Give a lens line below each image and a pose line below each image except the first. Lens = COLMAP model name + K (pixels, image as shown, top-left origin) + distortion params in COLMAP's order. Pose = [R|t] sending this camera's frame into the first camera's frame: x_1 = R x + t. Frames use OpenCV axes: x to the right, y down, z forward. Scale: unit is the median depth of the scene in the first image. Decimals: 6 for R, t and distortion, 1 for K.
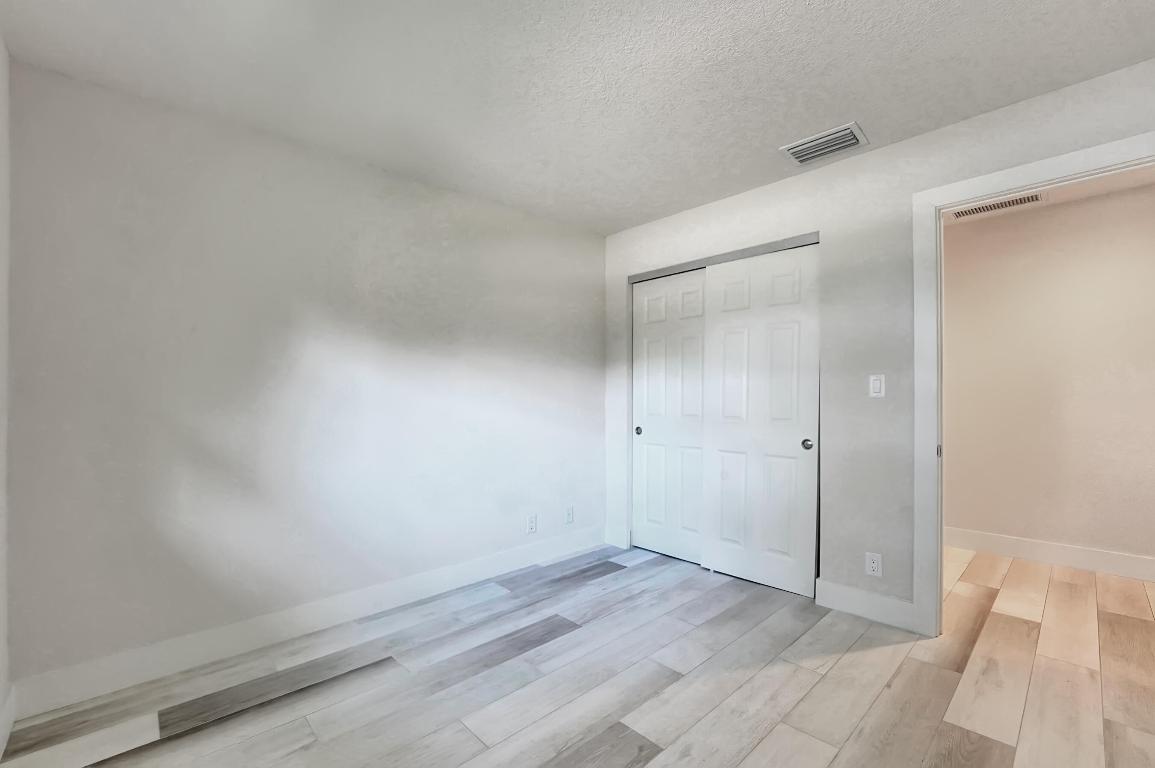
lens RADIAL K [[479.4, 0, 576.8], [0, 479.4, 393.4], [0, 0, 1]] dist [-0.015927, -0.000035]
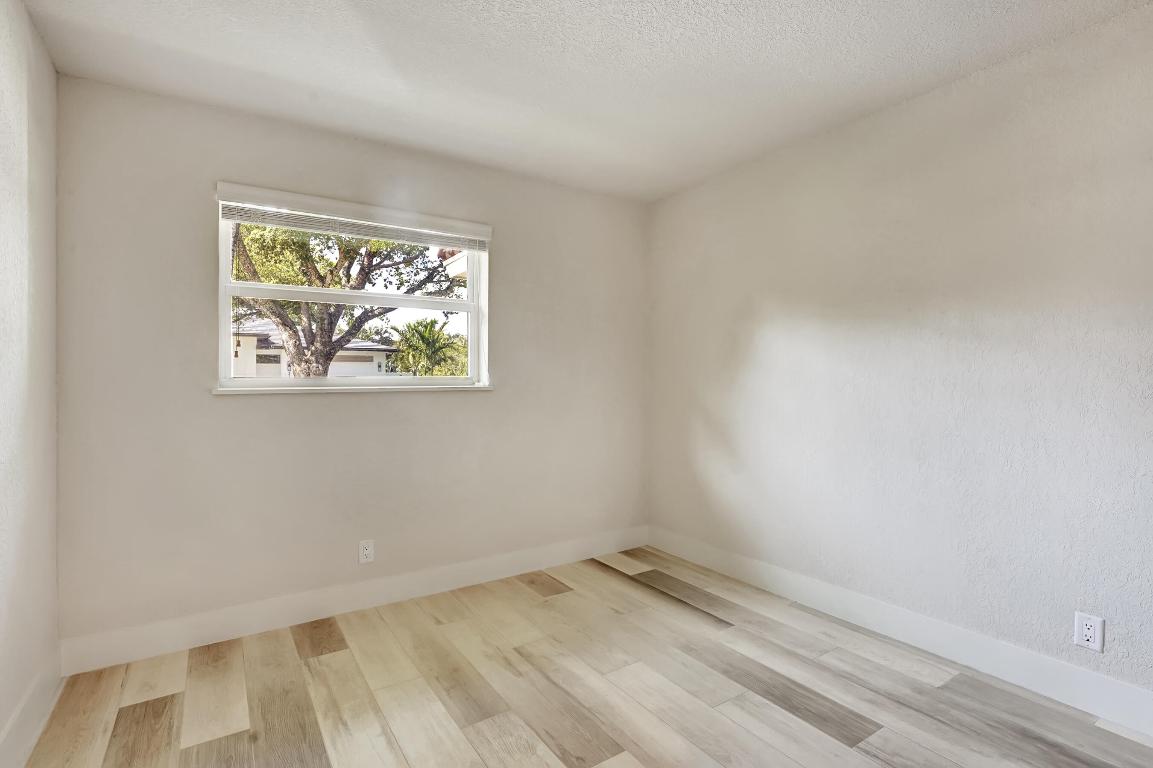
lens RADIAL K [[556.5, 0, 576.2], [0, 556.5, 375.5], [0, 0, 1]] dist [-0.004469, 0.001577]
pose [[-0.151766, 0.005166, -0.988403, 0.828499], [0.004448, 0.999980, 0.004543, -0.009061], [0.988406, -0.003707, -0.151786, 0.791613]]
